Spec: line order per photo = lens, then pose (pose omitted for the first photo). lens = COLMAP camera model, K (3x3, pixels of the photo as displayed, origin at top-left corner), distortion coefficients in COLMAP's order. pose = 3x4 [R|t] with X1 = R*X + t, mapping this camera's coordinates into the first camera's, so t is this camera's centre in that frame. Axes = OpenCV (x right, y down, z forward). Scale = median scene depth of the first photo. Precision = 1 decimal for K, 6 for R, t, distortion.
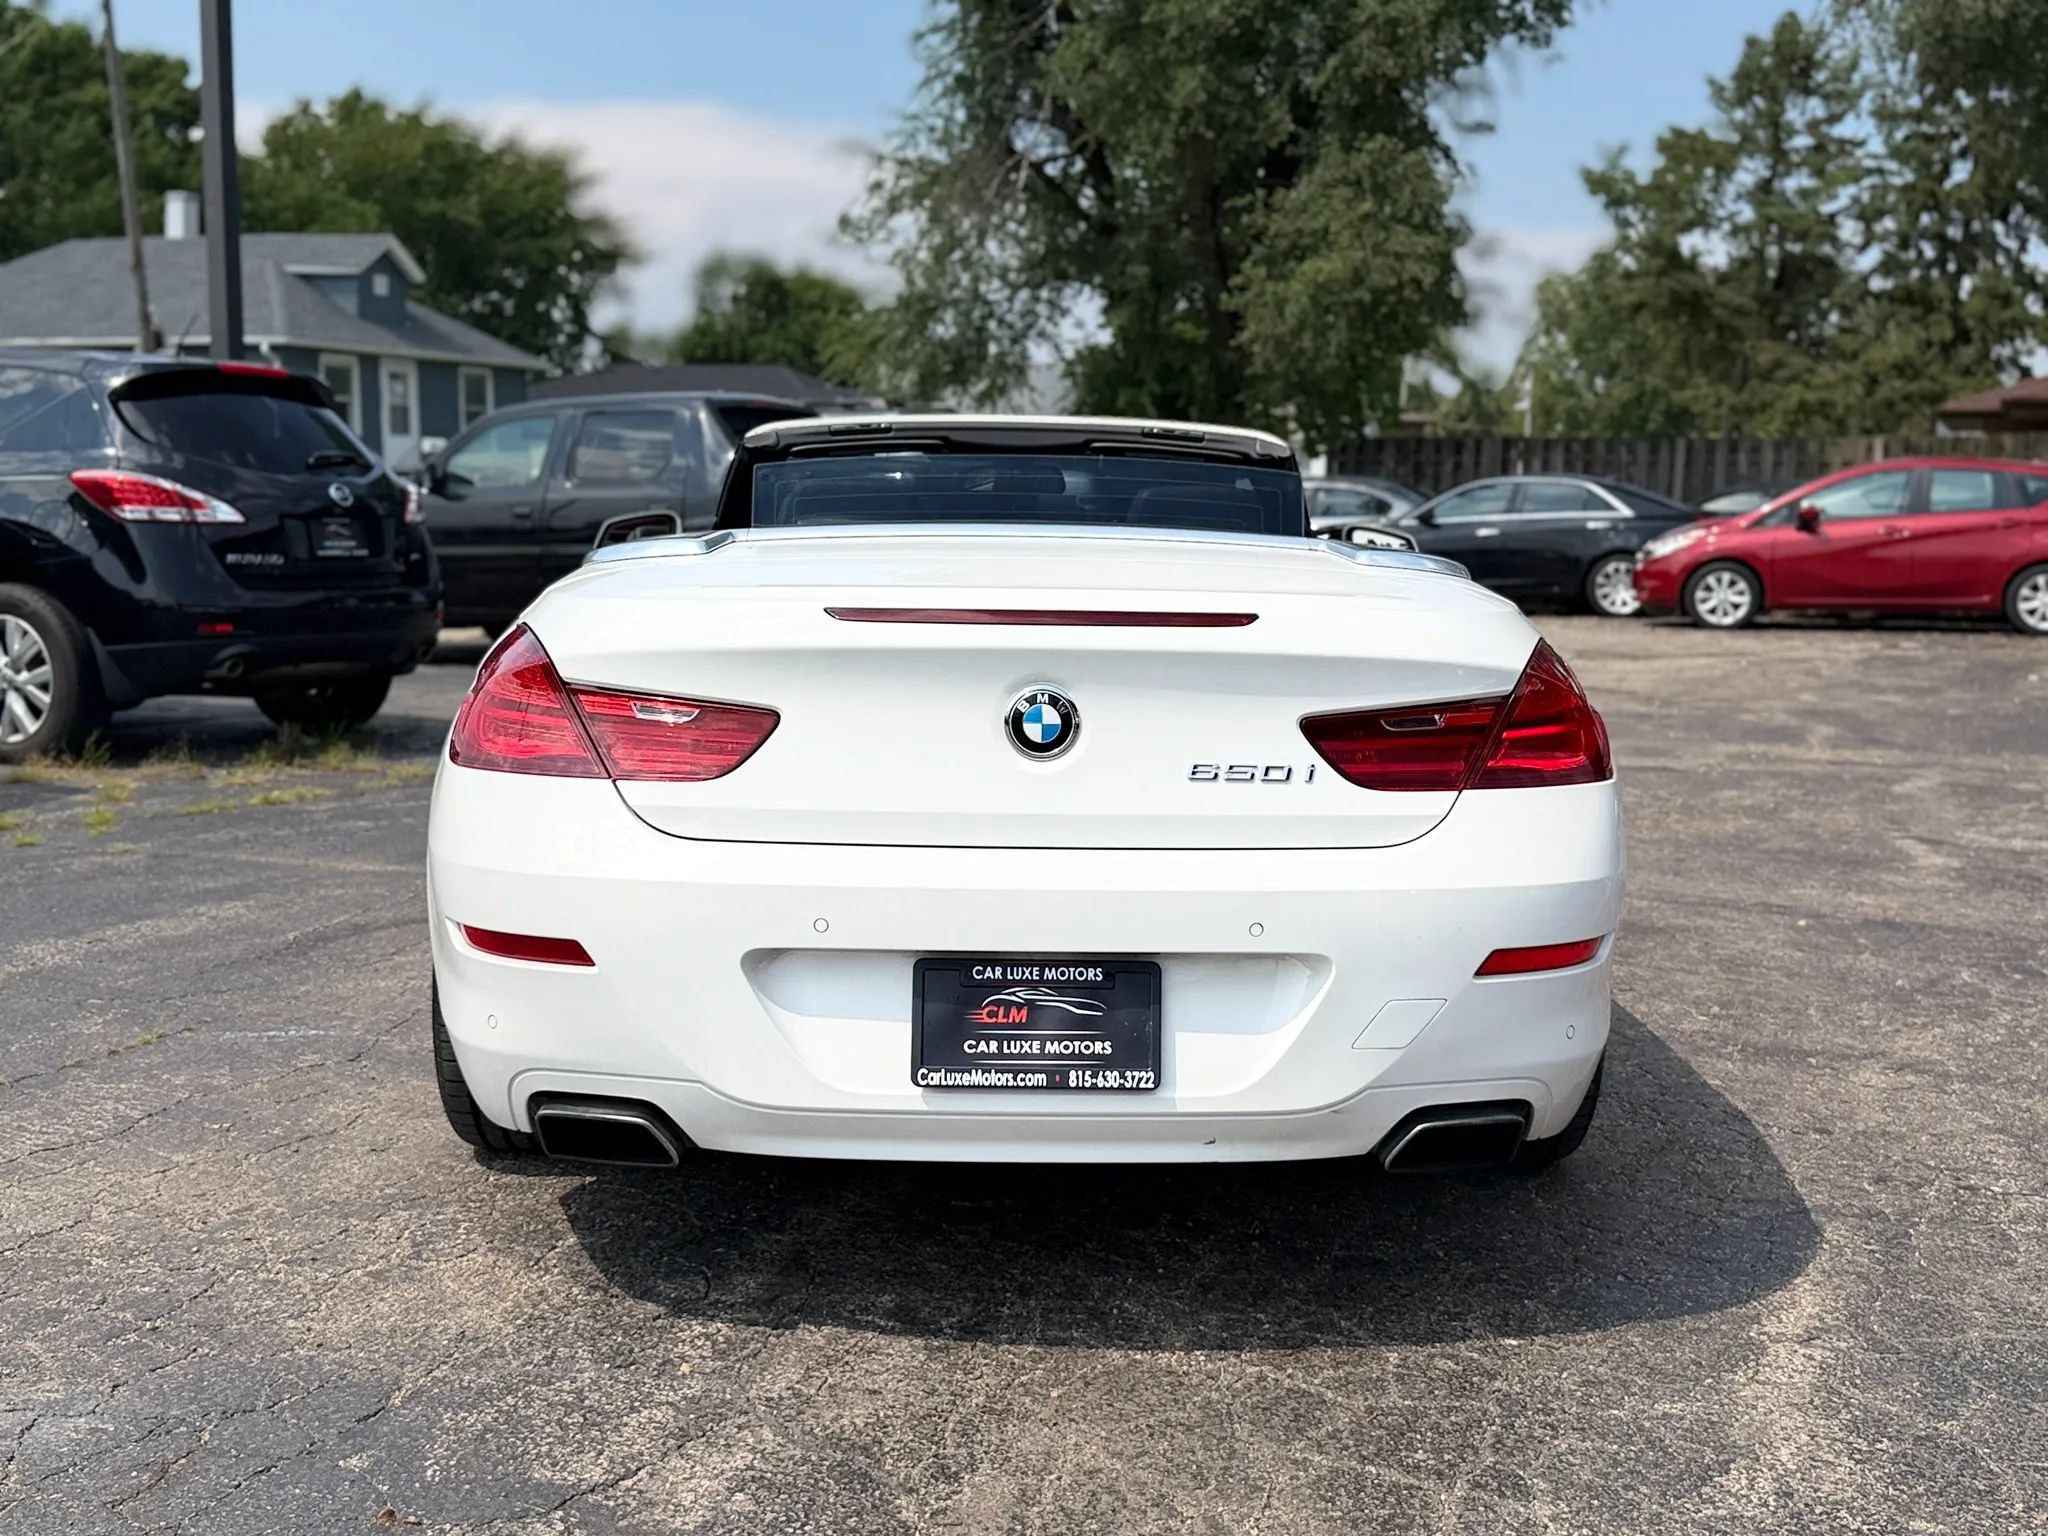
lens RADIAL K [[2186.5, 0, 1042.5], [0, 2186.5, 773.2], [0, 0, 1]] dist [0.029712, 0.000000]
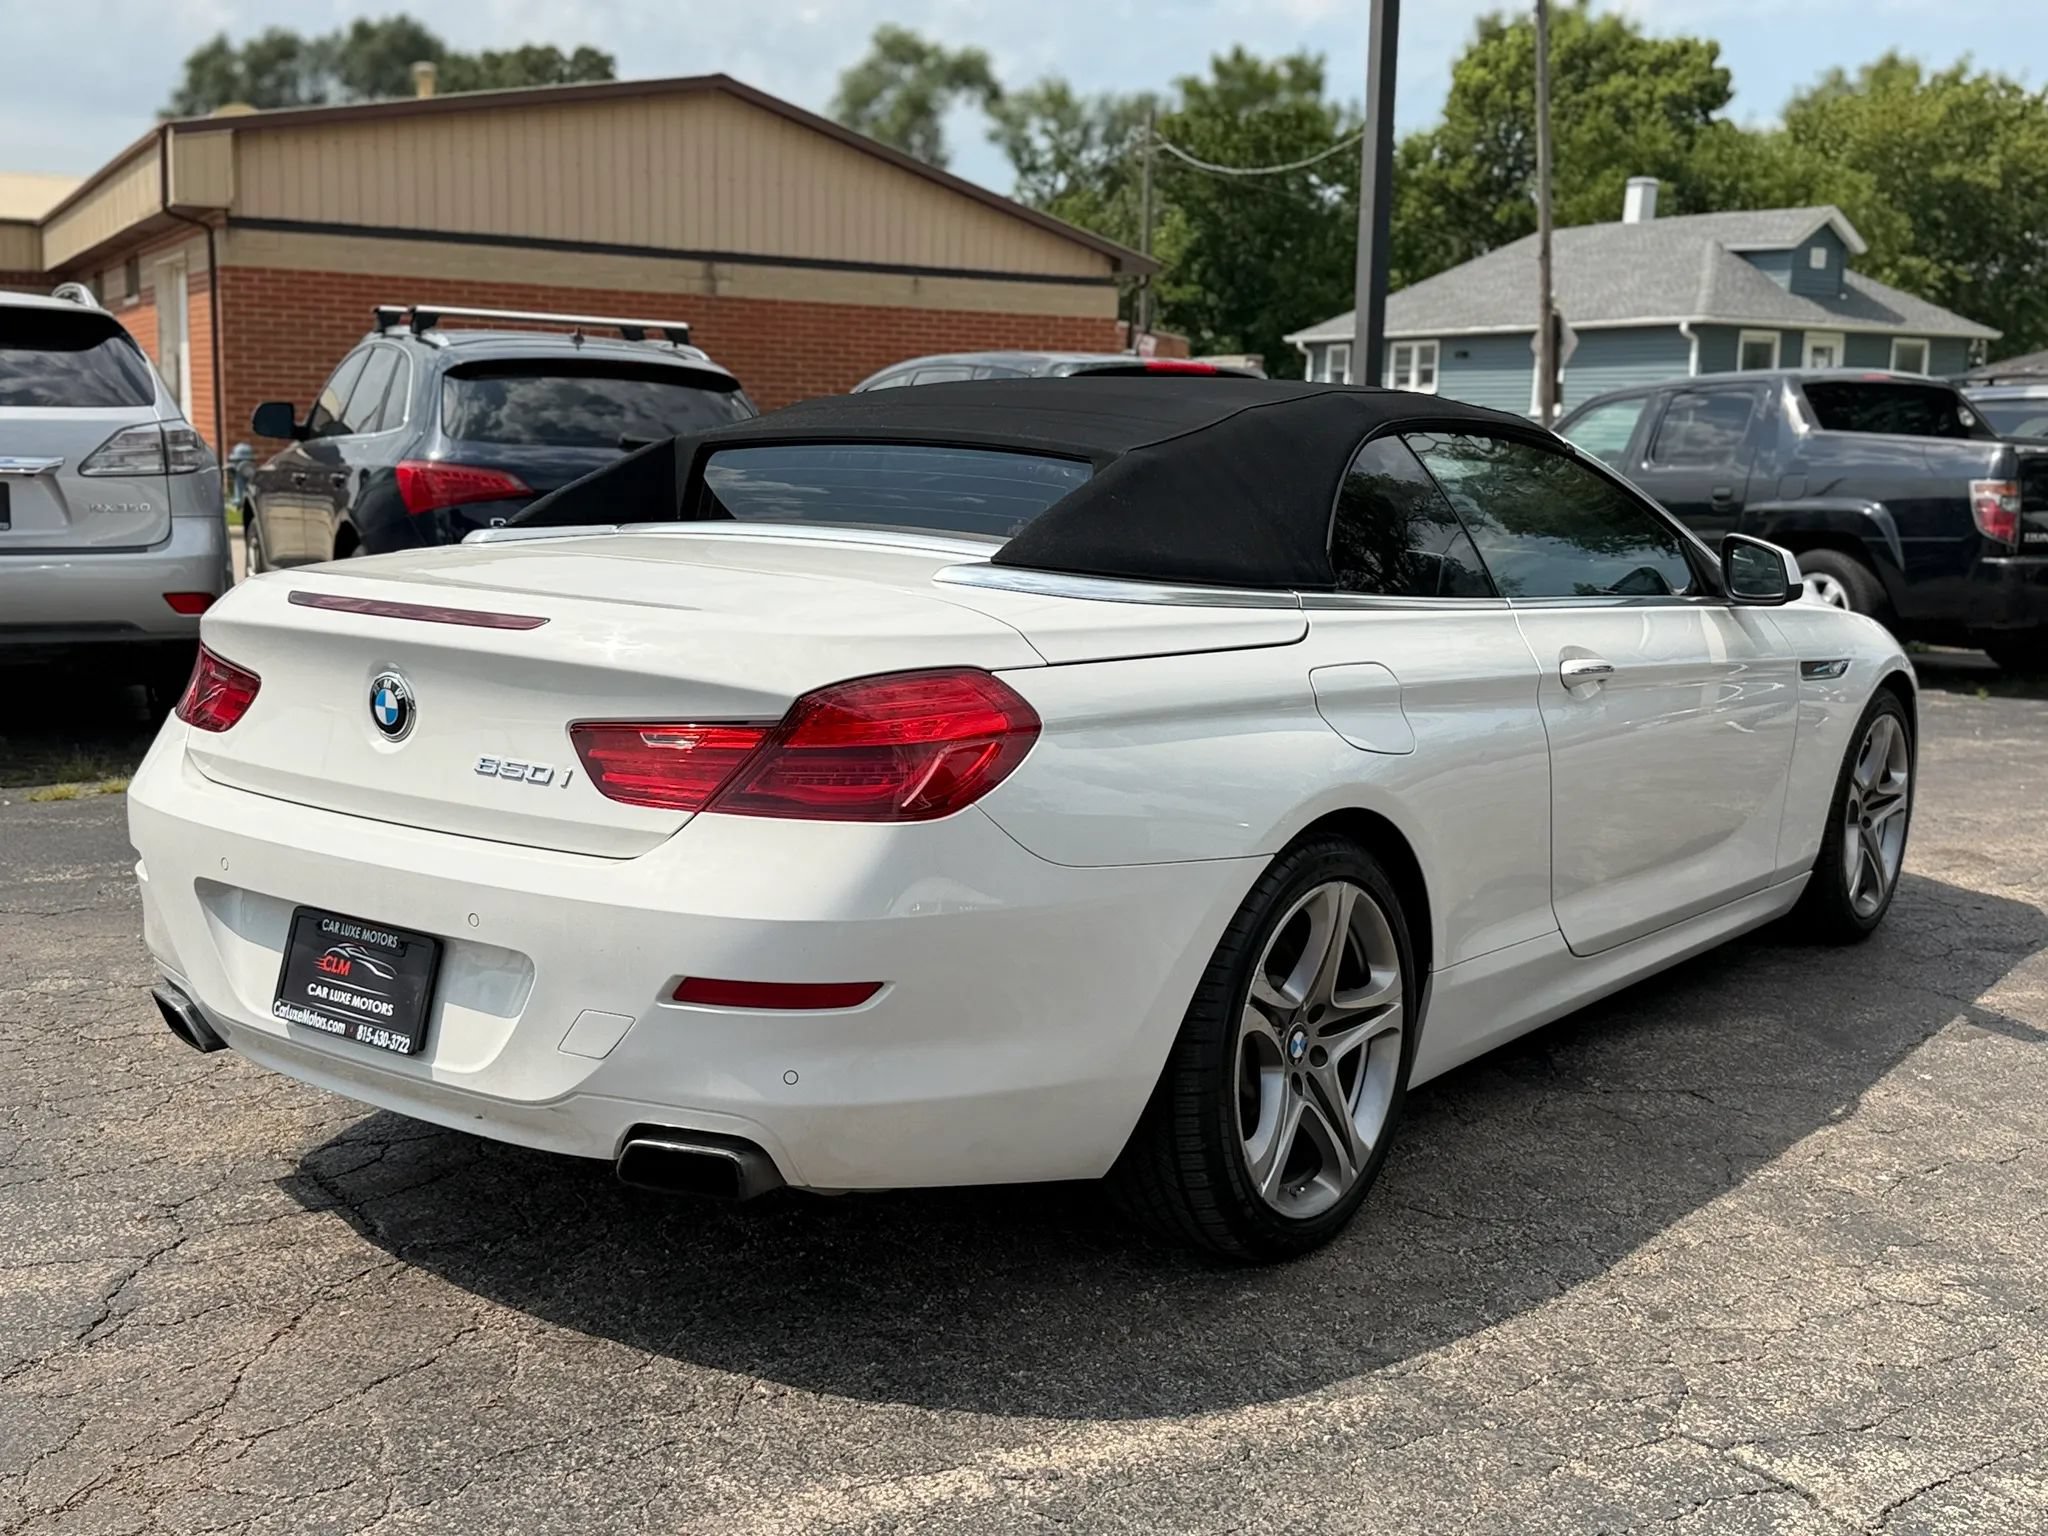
lens RADIAL K [[2186.5, 0, 1045.5], [0, 2186.5, 791.5], [0, 0, 1]] dist [0.029712, 0.000000]
pose [[0.796932, 0.105549, -0.594776, 0.553270], [-0.094353, 0.994281, 0.050023, -0.040288], [0.596655, 0.016254, 0.802333, 0.191179]]
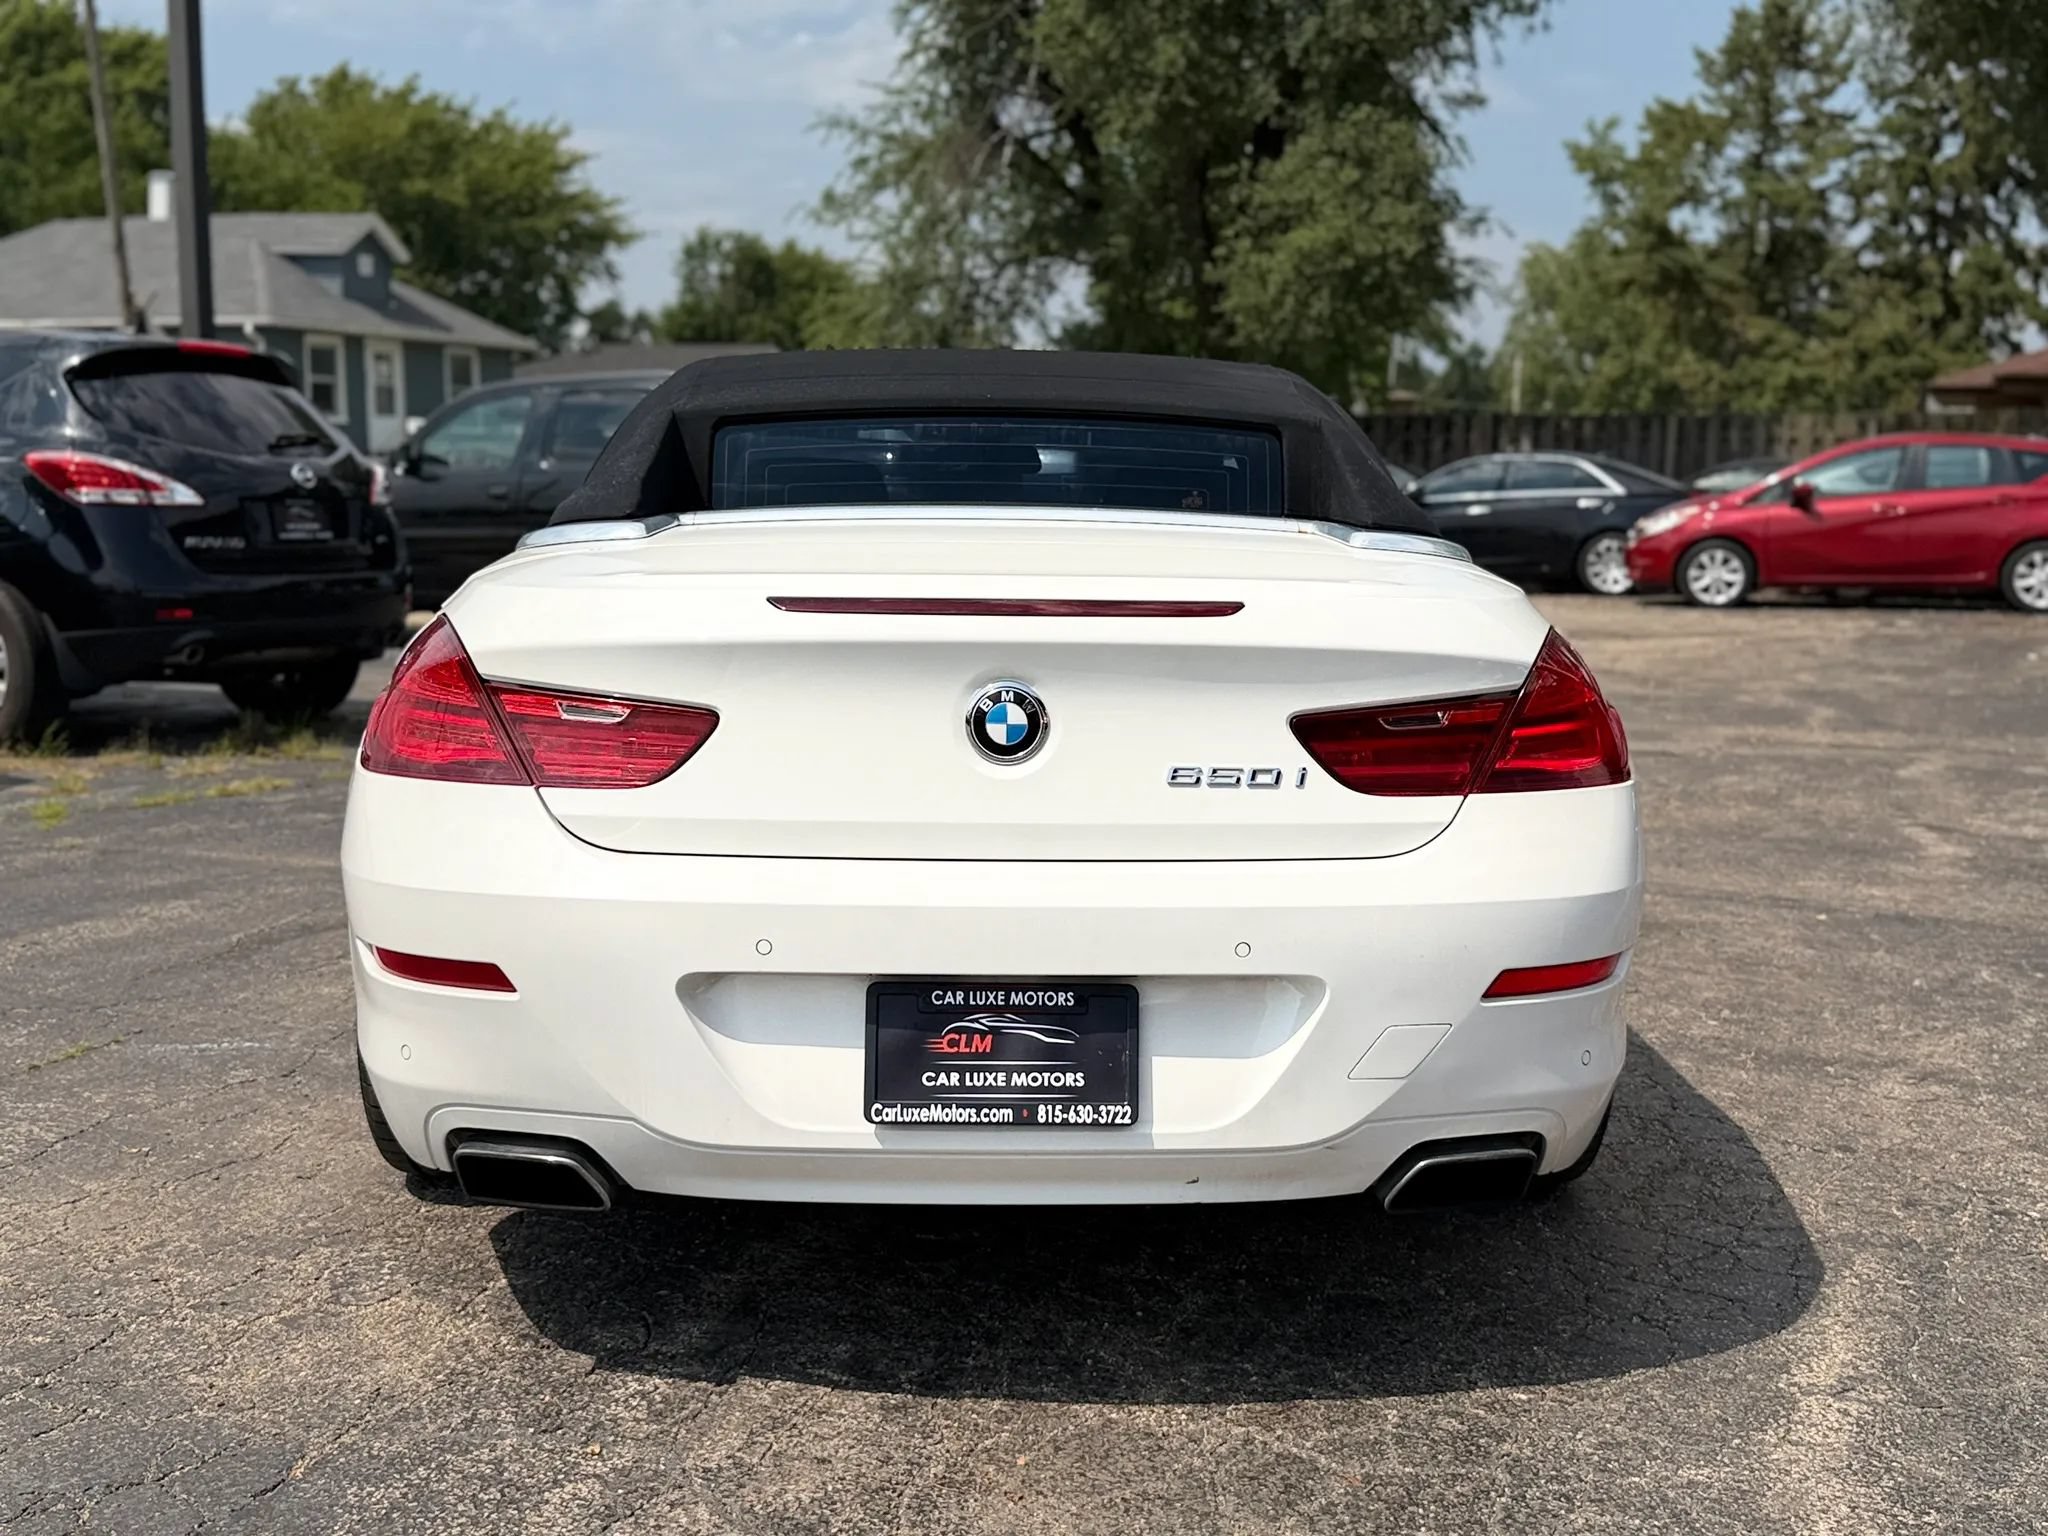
lens RADIAL K [[2186.5, 0, 1039.9], [0, 2186.5, 759.8], [0, 0, 1]] dist [0.029712, 0.000000]
pose [[0.999989, -0.003219, 0.003529, 0.006306], [0.003207, 0.999989, 0.003467, -0.006740], [-0.003540, -0.003456, 0.999988, 0.051022]]
